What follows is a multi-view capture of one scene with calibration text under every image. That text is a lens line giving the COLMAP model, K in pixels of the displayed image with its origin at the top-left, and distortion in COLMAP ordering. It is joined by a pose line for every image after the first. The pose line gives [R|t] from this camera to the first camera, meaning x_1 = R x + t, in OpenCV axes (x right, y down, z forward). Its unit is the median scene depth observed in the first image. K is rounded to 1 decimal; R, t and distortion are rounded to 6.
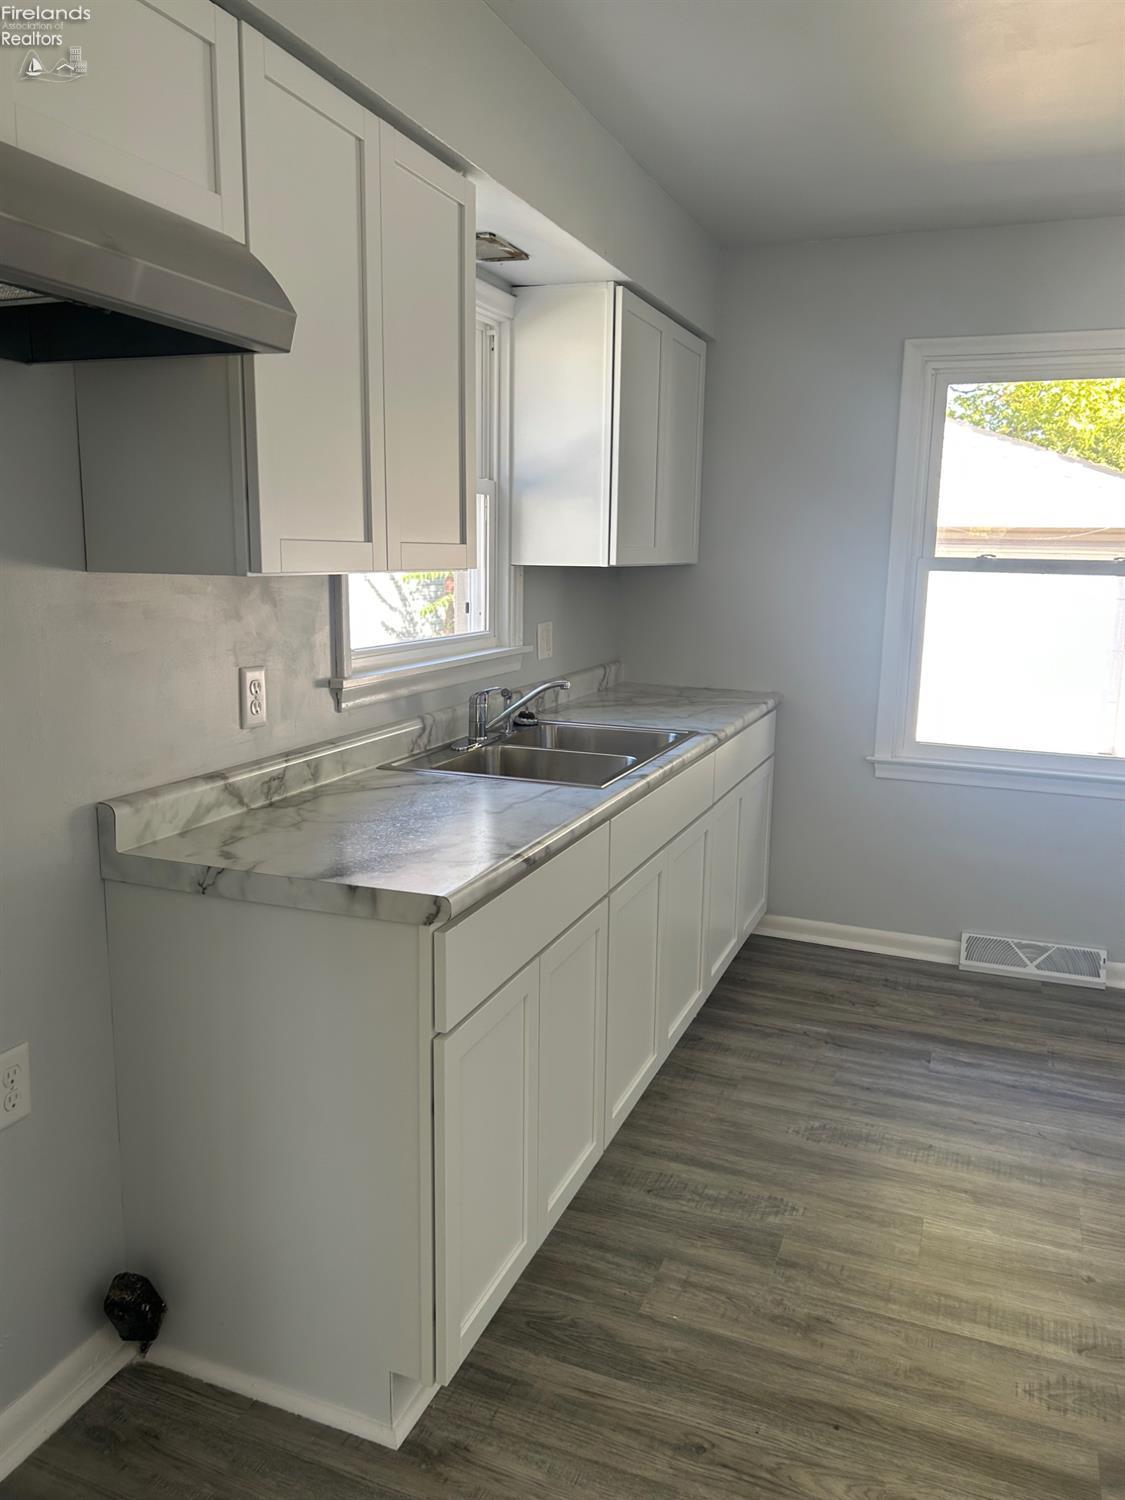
lens RADIAL K [[1110.3, 0, 551.8], [0, 1110.3, 749.2], [0, 0, 1]] dist [0.011904, -0.025432]
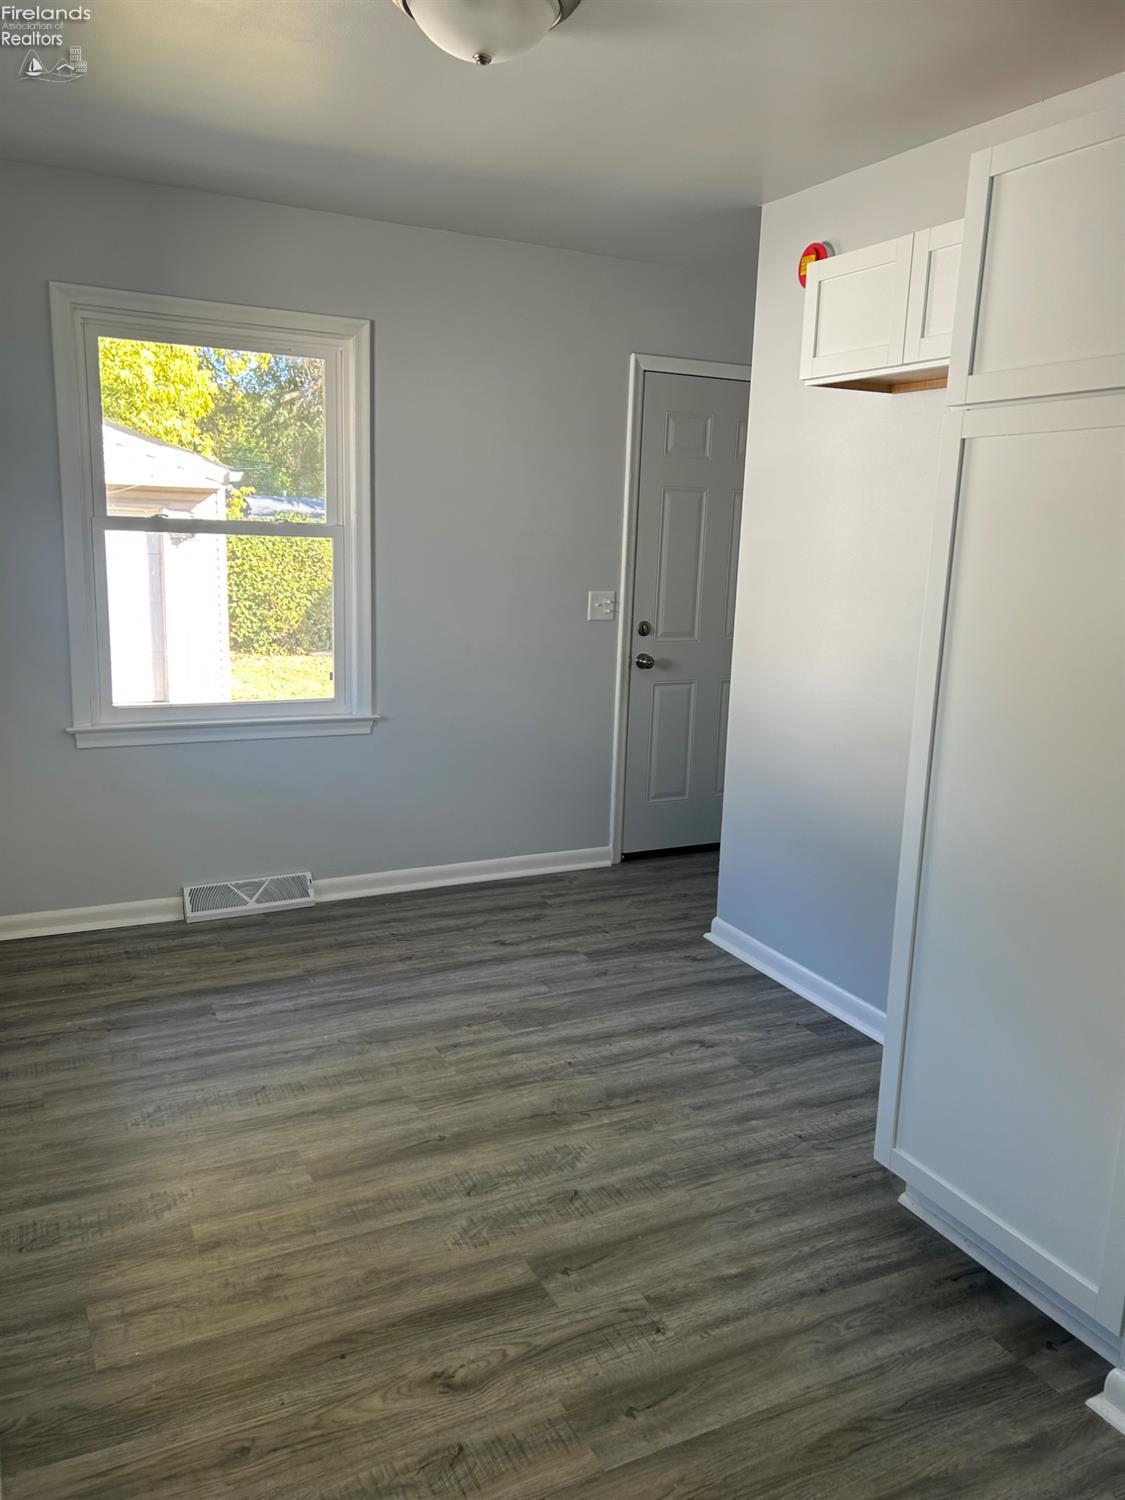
lens RADIAL K [[1110.3, 0, 555.5], [0, 1110.3, 749.4], [0, 0, 1]] dist [0.011904, -0.025432]
pose [[0.660337, -0.143258, 0.737178, -0.216291], [0.113321, 0.989404, 0.090765, -0.021690], [-0.742370, 0.023602, 0.669575, 0.094800]]
